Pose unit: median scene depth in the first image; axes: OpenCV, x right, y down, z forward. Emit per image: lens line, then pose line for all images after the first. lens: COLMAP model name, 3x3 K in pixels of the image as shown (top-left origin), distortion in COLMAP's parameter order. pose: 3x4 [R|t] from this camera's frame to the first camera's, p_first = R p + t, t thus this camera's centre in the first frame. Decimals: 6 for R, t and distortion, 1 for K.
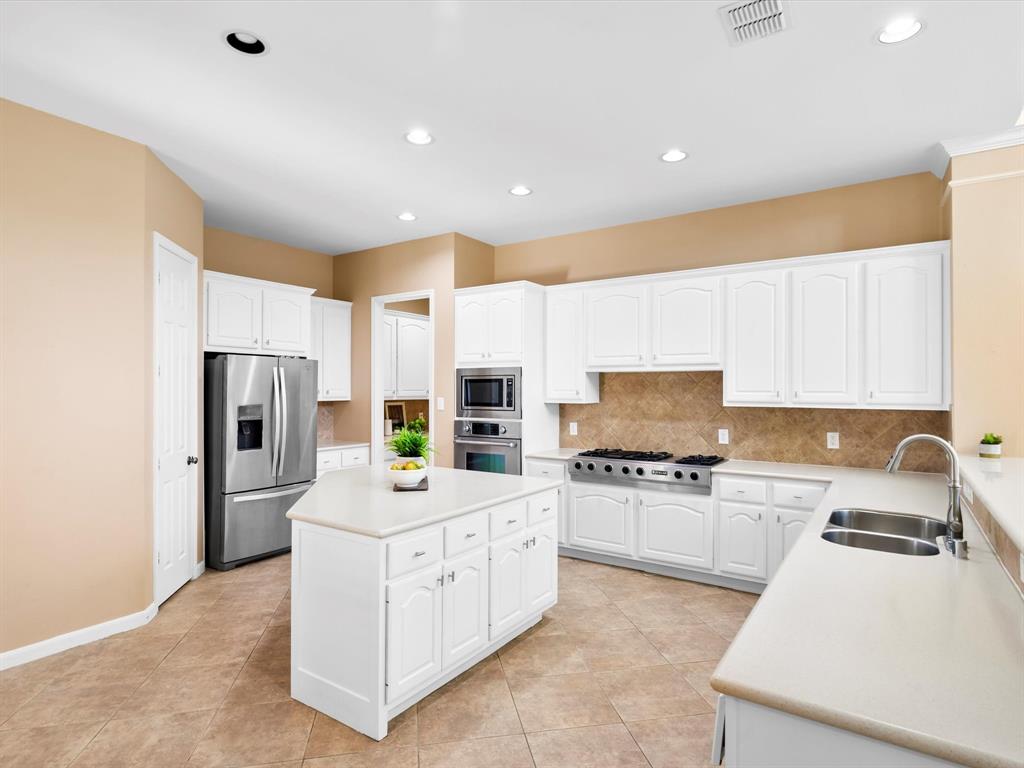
lens RADIAL K [[561.6, 0, 513.5], [0, 561.6, 386.0], [0, 0, 1]] dist [0.000925, 0.001064]
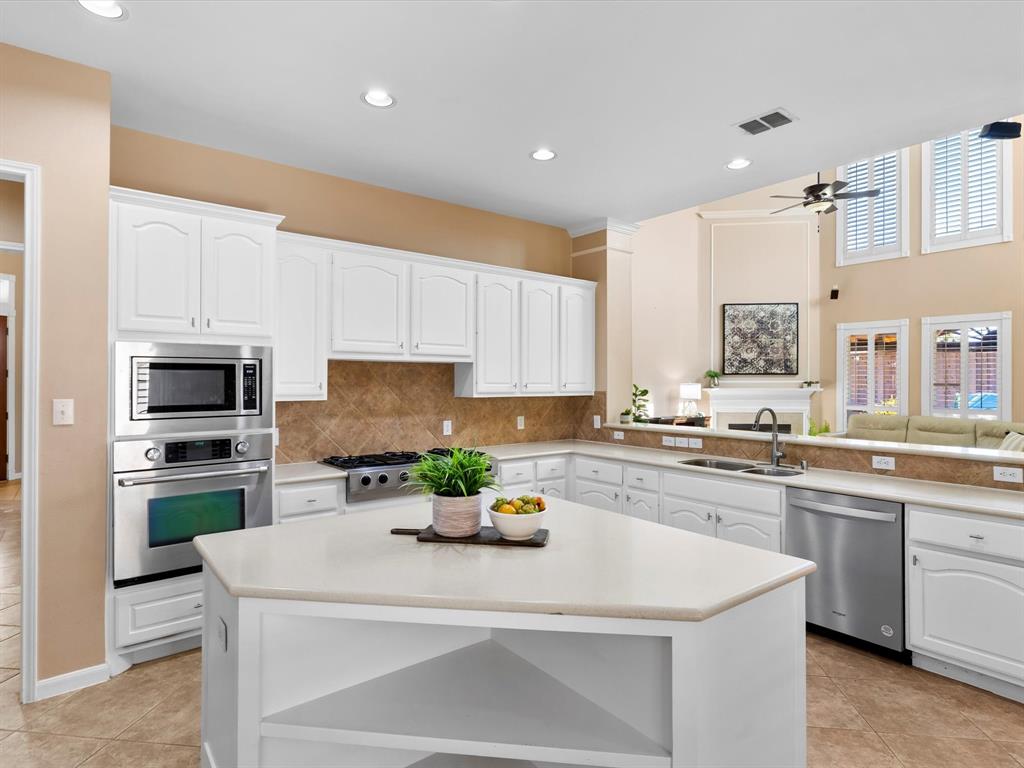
lens RADIAL K [[558.5, 0, 512.2], [0, 558.5, 379.2], [0, 0, 1]] dist [0.000113, 0.000600]
pose [[0.310243, 0.003508, 0.950651, -0.539366], [-0.004401, 0.999988, -0.002254, 0.003818], [-0.950647, -0.003485, 0.310255, 0.563762]]
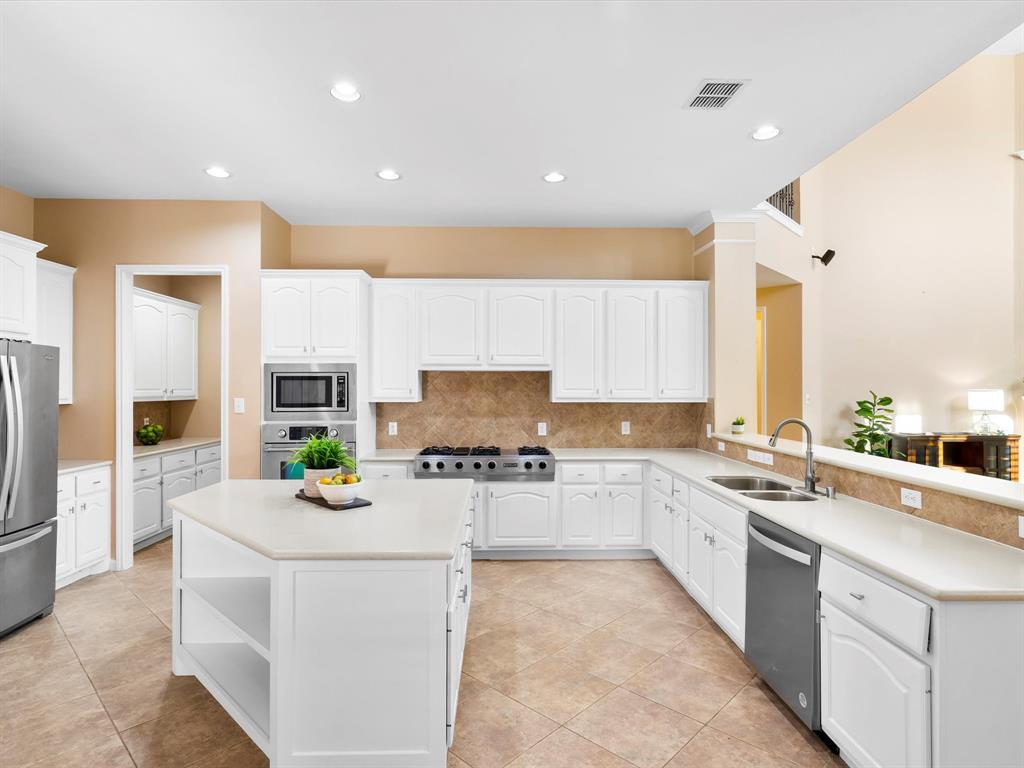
lens RADIAL K [[554.7, 0, 512.5], [0, 554.7, 386.2], [0, 0, 1]] dist [-0.000637, 0.002839]
pose [[0.814166, -0.000351, 0.580632, -0.320337], [-0.001565, 0.999995, 0.002800, 0.000196], [-0.580630, -0.003188, 0.814161, 0.118538]]
